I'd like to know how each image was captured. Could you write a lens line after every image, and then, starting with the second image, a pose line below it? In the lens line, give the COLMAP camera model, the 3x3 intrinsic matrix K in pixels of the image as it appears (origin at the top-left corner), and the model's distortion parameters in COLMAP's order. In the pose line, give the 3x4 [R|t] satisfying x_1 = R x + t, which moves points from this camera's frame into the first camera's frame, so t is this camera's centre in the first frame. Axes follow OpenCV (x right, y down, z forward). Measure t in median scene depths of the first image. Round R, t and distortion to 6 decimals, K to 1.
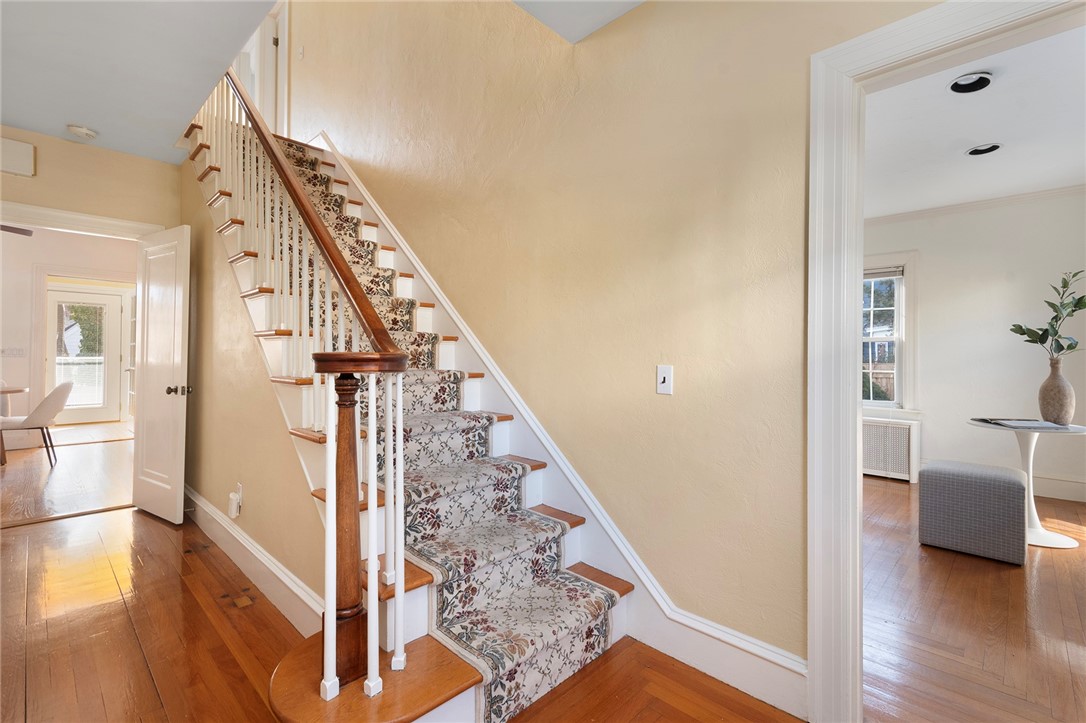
lens RADIAL K [[496.4, 0, 542.6], [0, 496.4, 355.5], [0, 0, 1]] dist [0.014566, -0.000151]
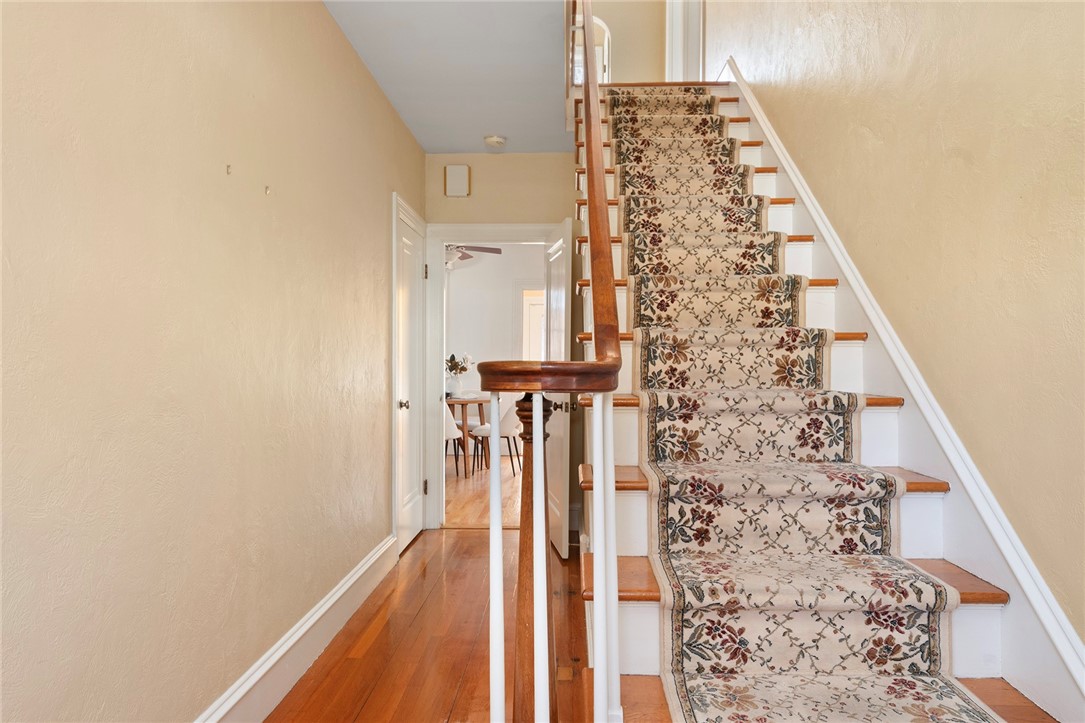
lens RADIAL K [[680.2, 0, 542.5], [0, 680.2, 361.5], [0, 0, 1]] dist [0.004714, -0.000883]
pose [[0.675545, -0.008292, -0.737272, 0.184720], [0.003357, 0.999961, -0.008171, 0.000404], [0.737311, 0.003045, 0.675547, 0.236264]]
